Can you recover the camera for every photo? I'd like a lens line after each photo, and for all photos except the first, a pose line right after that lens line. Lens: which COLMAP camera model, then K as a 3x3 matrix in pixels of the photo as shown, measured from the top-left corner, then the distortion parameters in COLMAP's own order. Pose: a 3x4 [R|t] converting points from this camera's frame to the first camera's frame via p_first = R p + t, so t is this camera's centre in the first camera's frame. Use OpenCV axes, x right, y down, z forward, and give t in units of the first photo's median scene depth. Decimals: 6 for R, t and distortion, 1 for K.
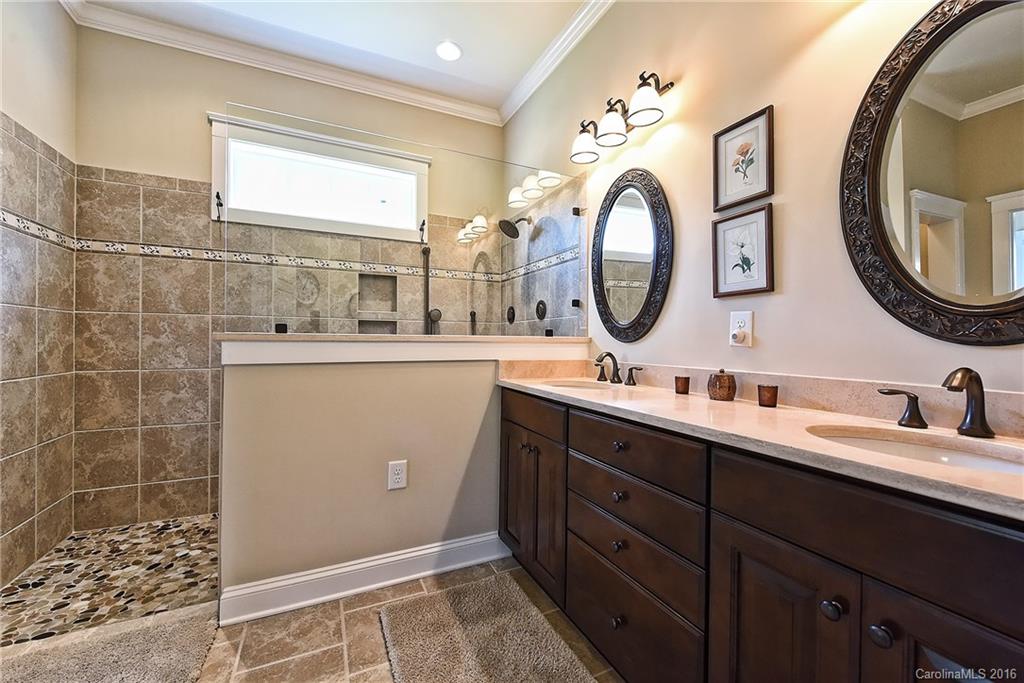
lens RADIAL K [[401.2, 0, 513.0], [0, 401.2, 343.1], [0, 0, 1]] dist [-0.002369, -0.000063]
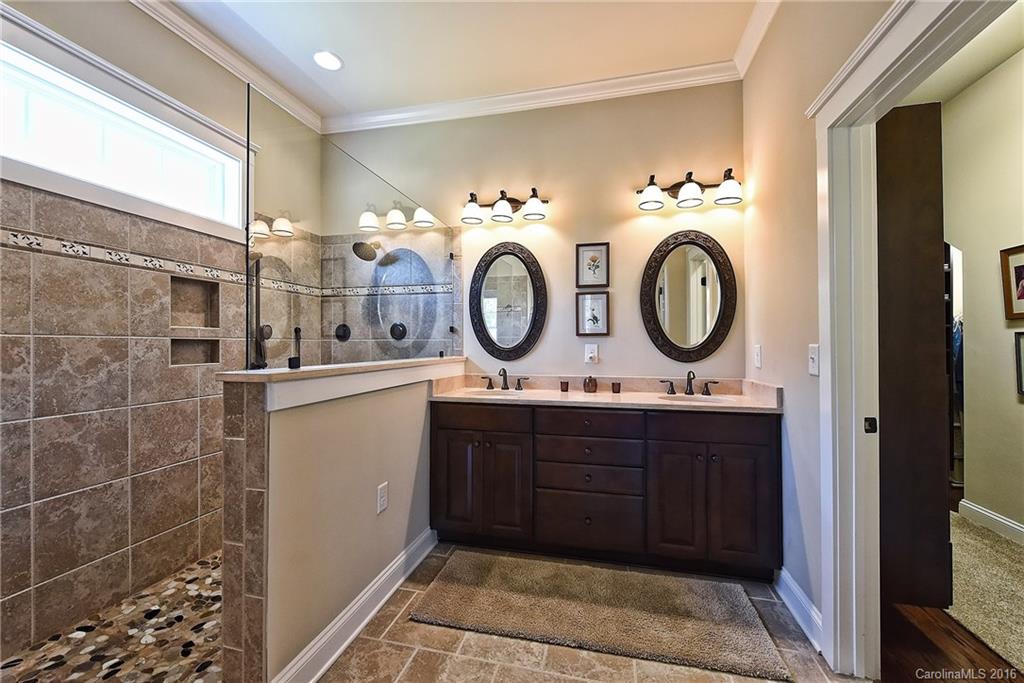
lens RADIAL K [[406.5, 0, 512.0], [0, 406.5, 341.5], [0, 0, 1]] dist [-0.000270, -0.000074]
pose [[0.634667, -0.004725, 0.772772, -0.725283], [0.008303, 0.999965, -0.000705, -0.060380], [-0.772741, 0.006864, 0.634684, 0.052800]]
